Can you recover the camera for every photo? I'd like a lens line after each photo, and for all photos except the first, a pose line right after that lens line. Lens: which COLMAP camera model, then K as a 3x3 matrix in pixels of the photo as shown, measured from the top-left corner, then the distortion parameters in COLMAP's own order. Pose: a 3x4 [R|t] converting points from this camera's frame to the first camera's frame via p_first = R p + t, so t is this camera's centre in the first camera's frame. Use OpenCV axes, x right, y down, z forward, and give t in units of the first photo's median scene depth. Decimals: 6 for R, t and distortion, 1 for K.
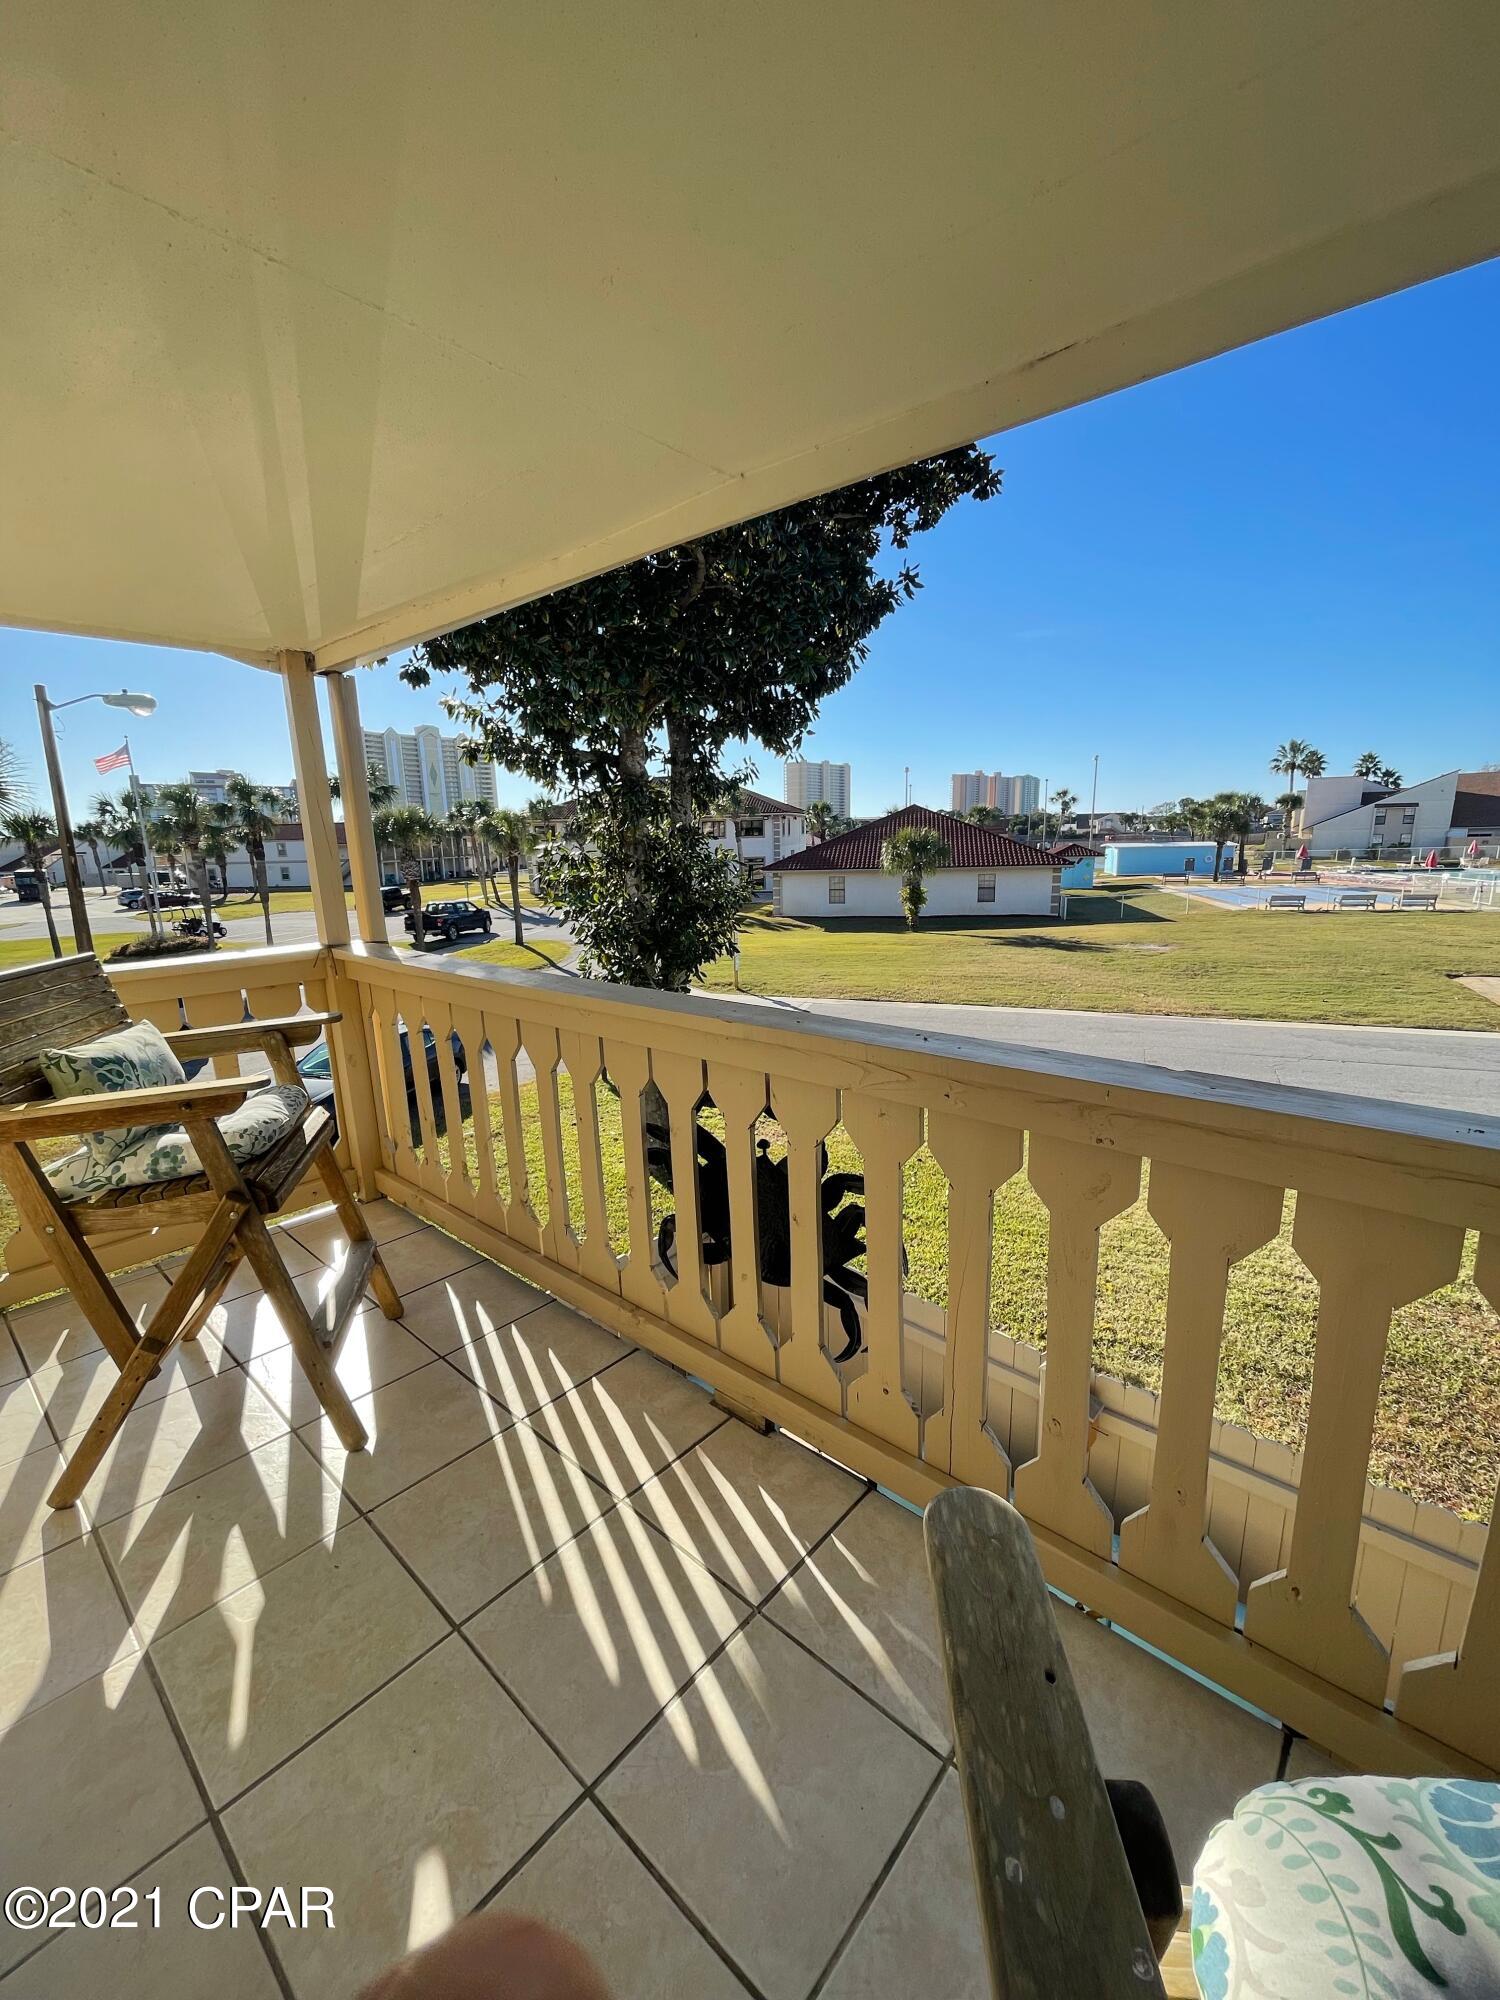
lens RADIAL K [[803.8, 0, 740.8], [0, 803.8, 1005.6], [0, 0, 1]] dist [-0.001292, -0.000339]
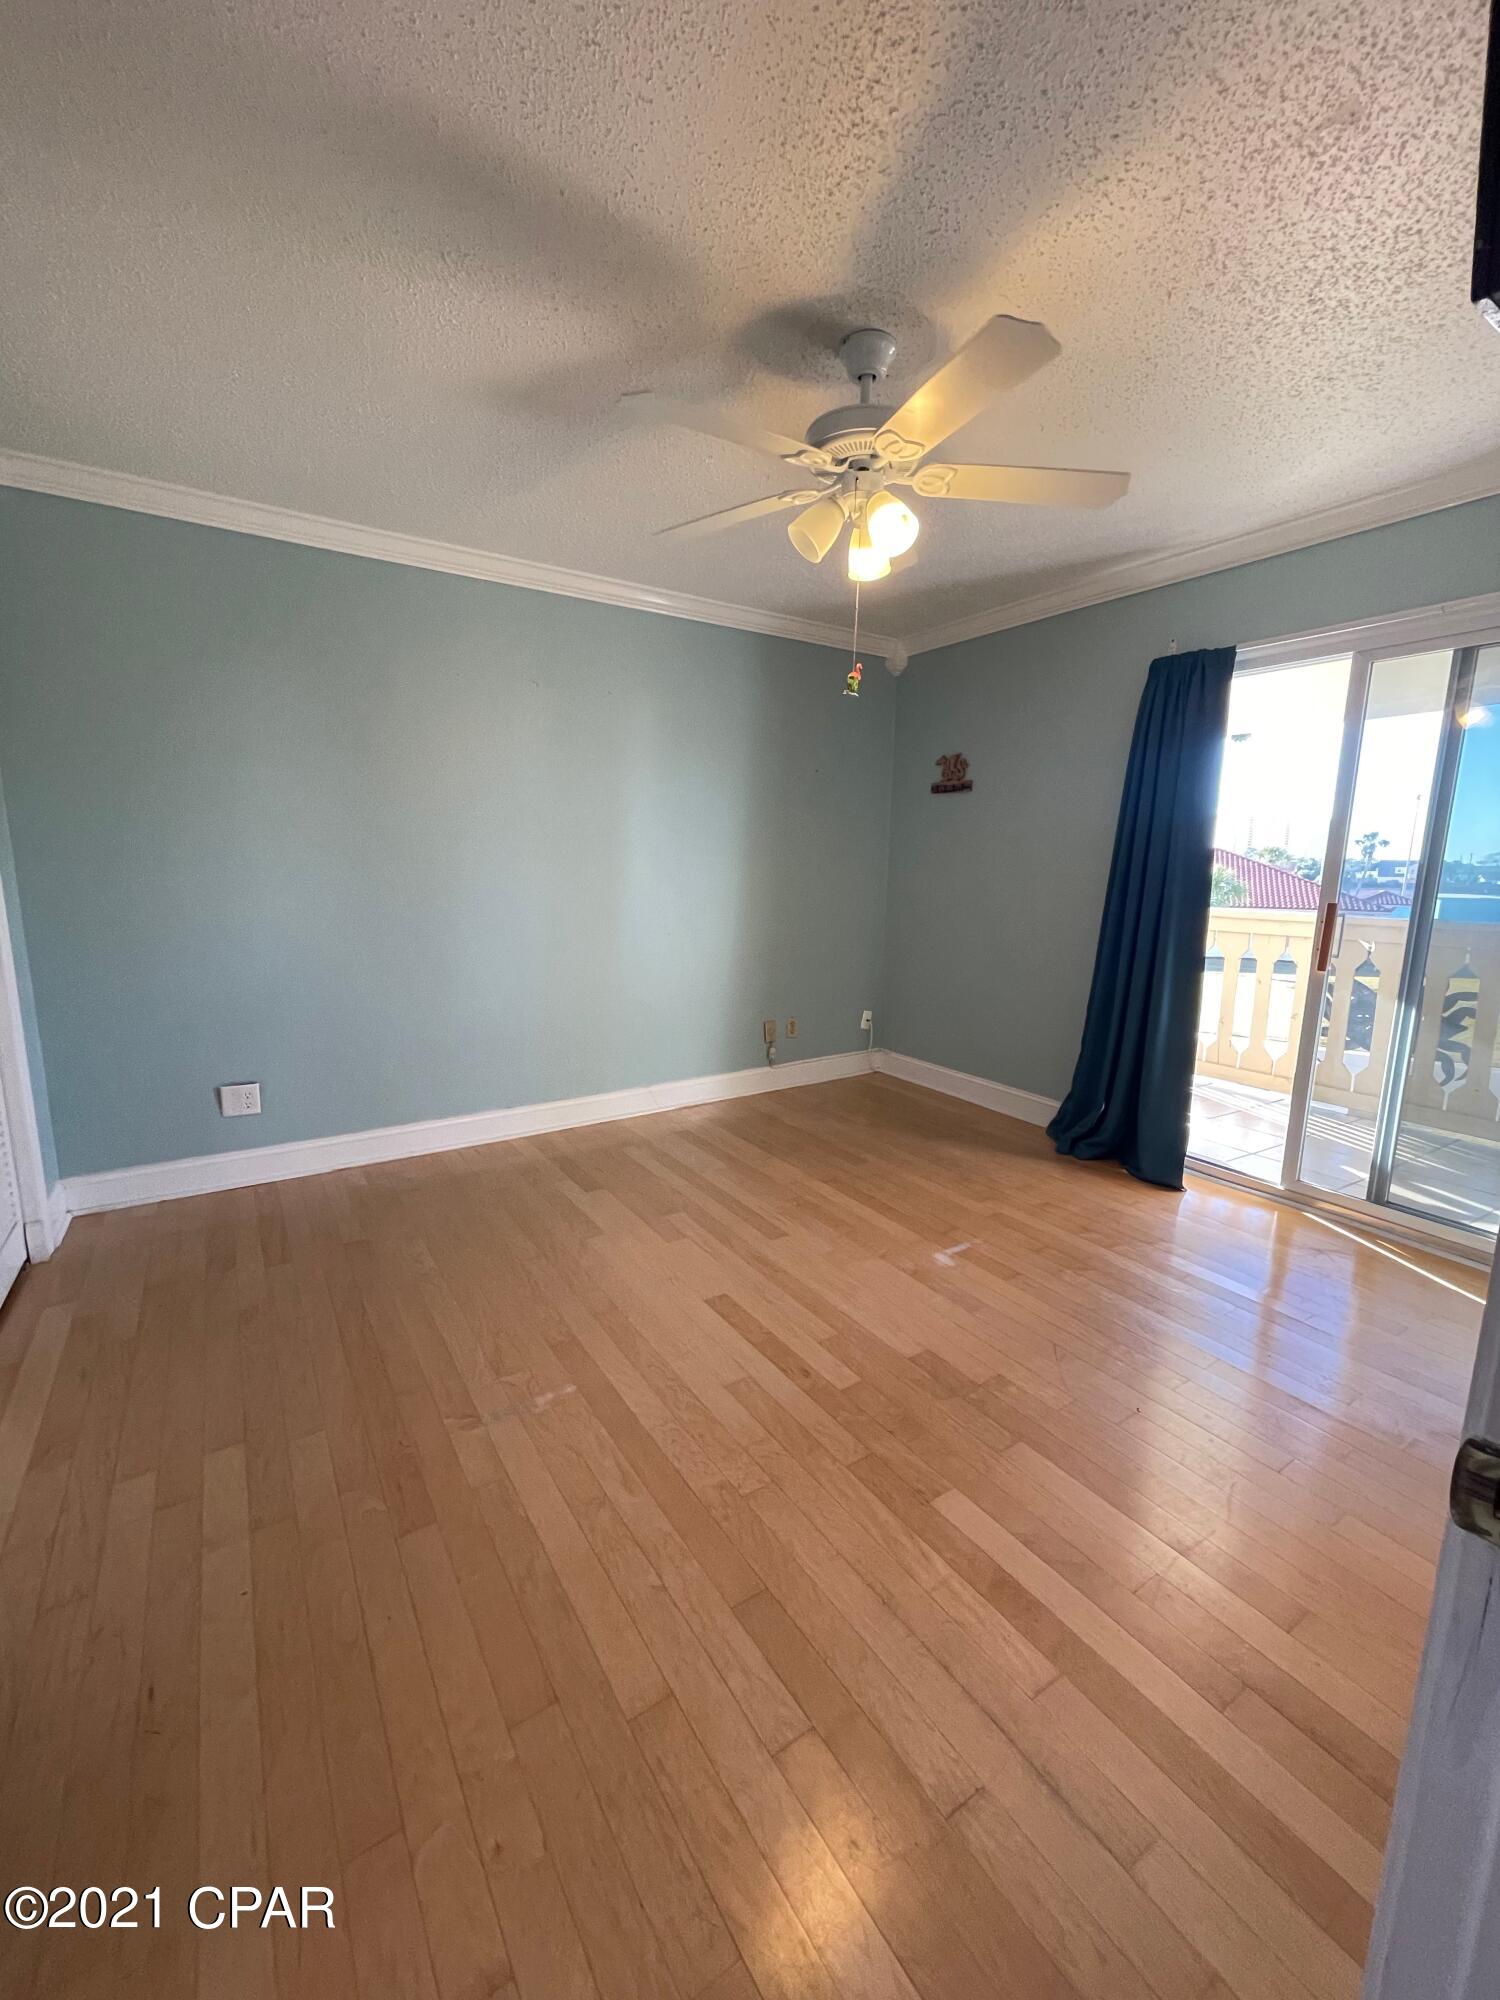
lens RADIAL K [[803.8, 0, 750.0], [0, 803.8, 1004.4], [0, 0, 1]] dist [-0.001292, -0.000339]
pose [[0.964046, 0.086786, -0.251165, -0.978353], [-0.095383, 0.995192, -0.022238, 0.382990], [0.248028, 0.045396, 0.967689, -1.337153]]
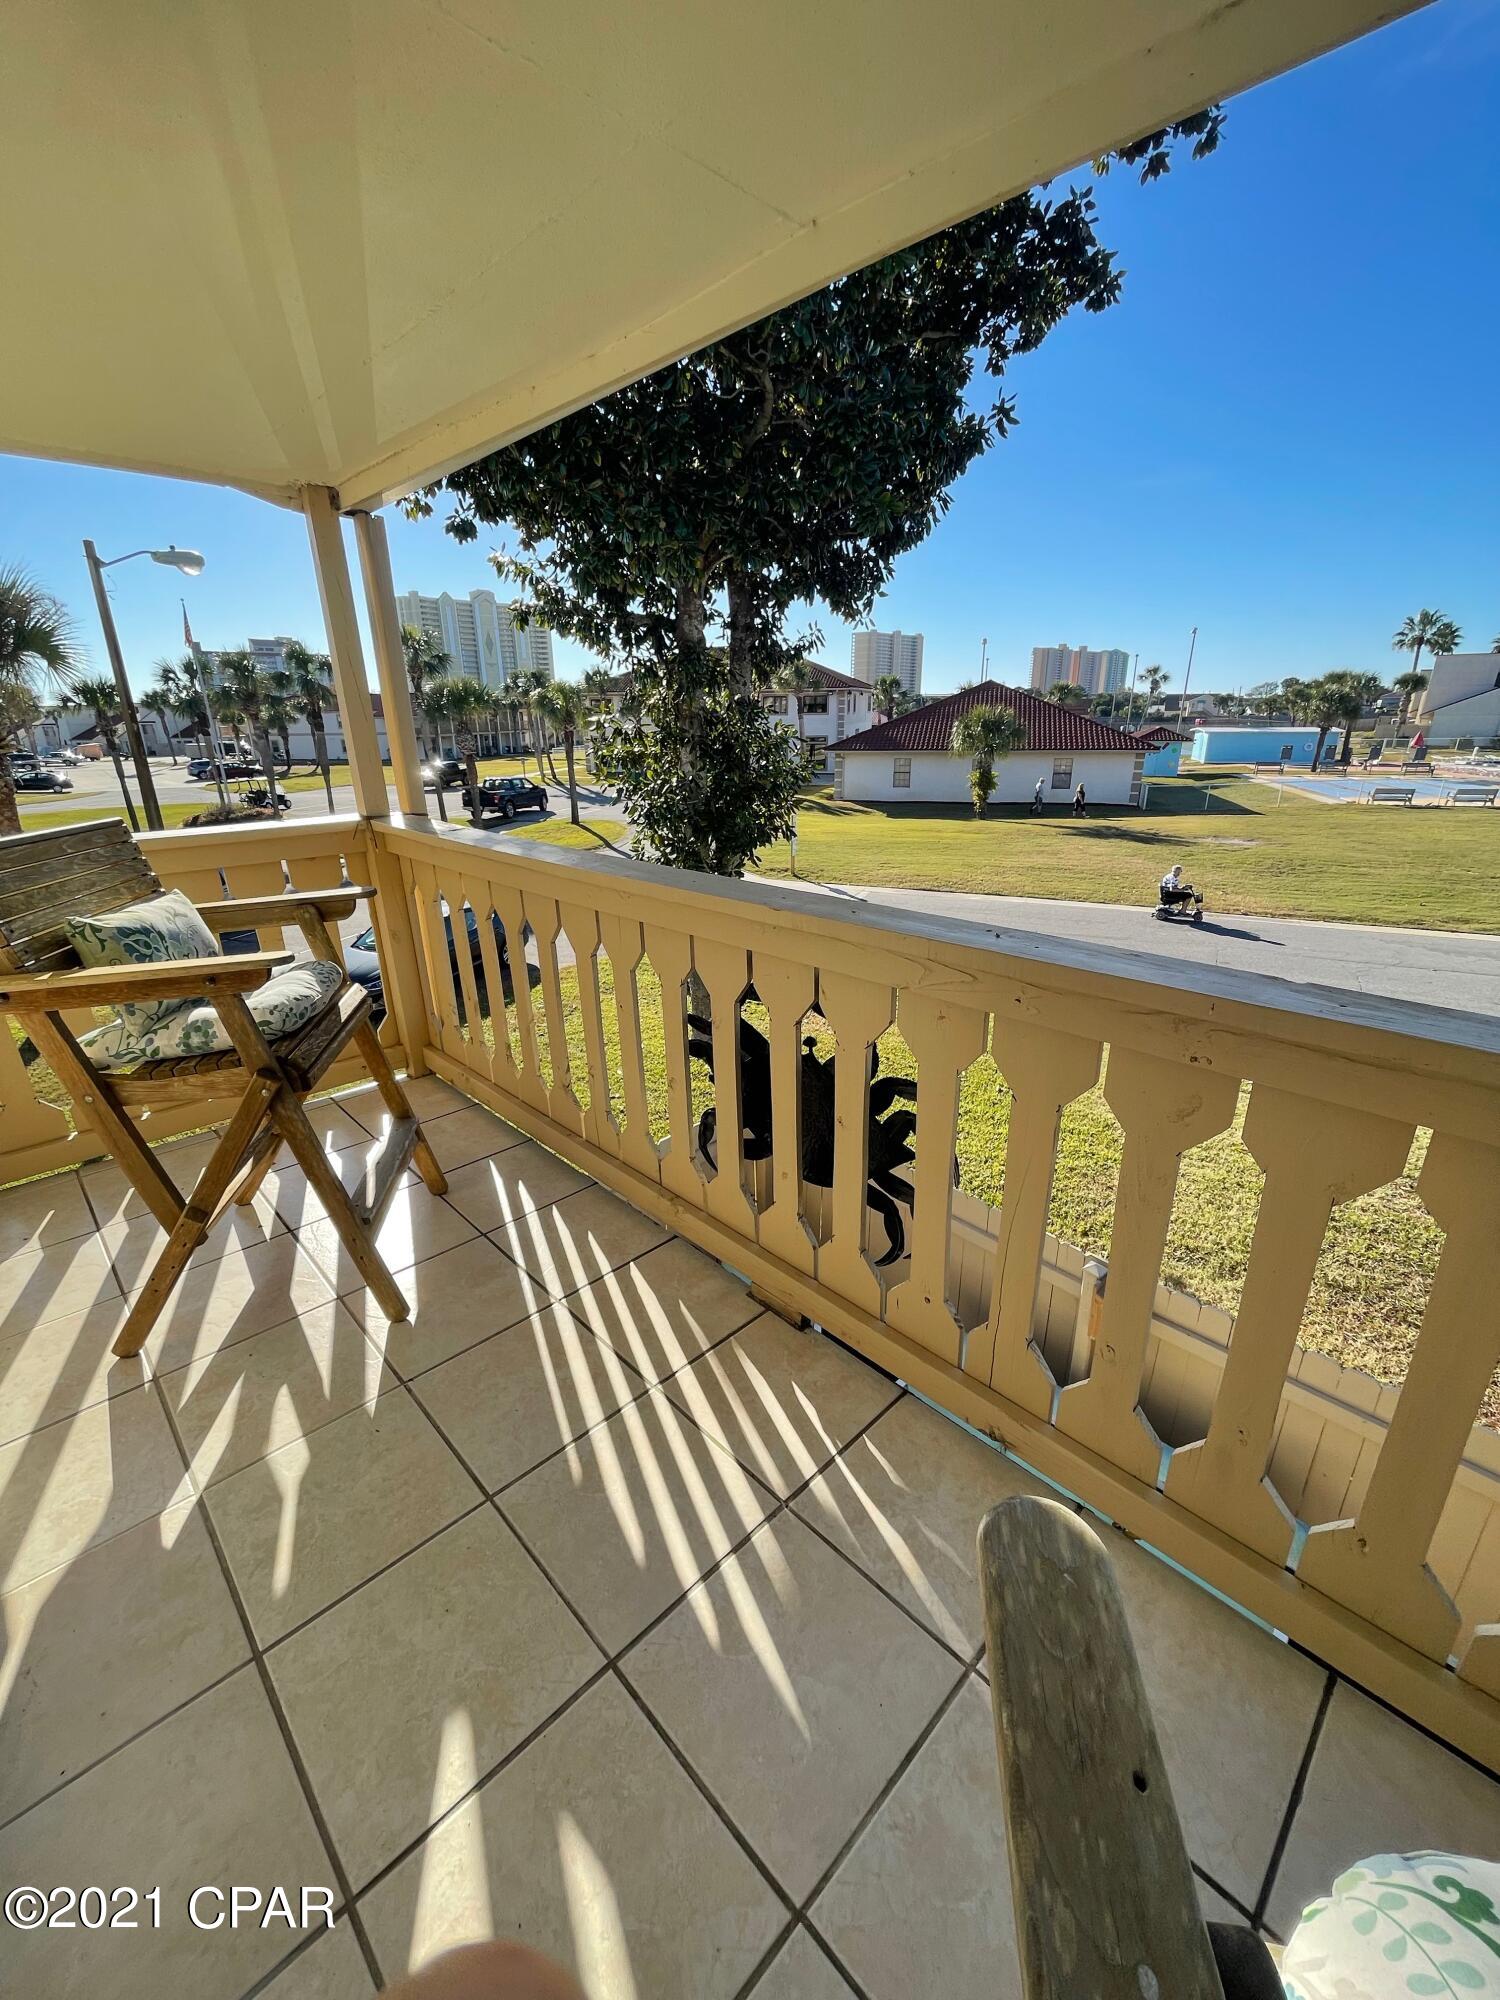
lens RADIAL K [[803.8, 0, 741.2], [0, 803.8, 999.2], [0, 0, 1]] dist [-0.001292, -0.000339]
pose [[0.997252, 0.036643, -0.064381, 0.005542], [-0.027748, 0.990594, 0.133991, 0.000151], [0.068685, -0.131836, 0.988889, 0.065102]]
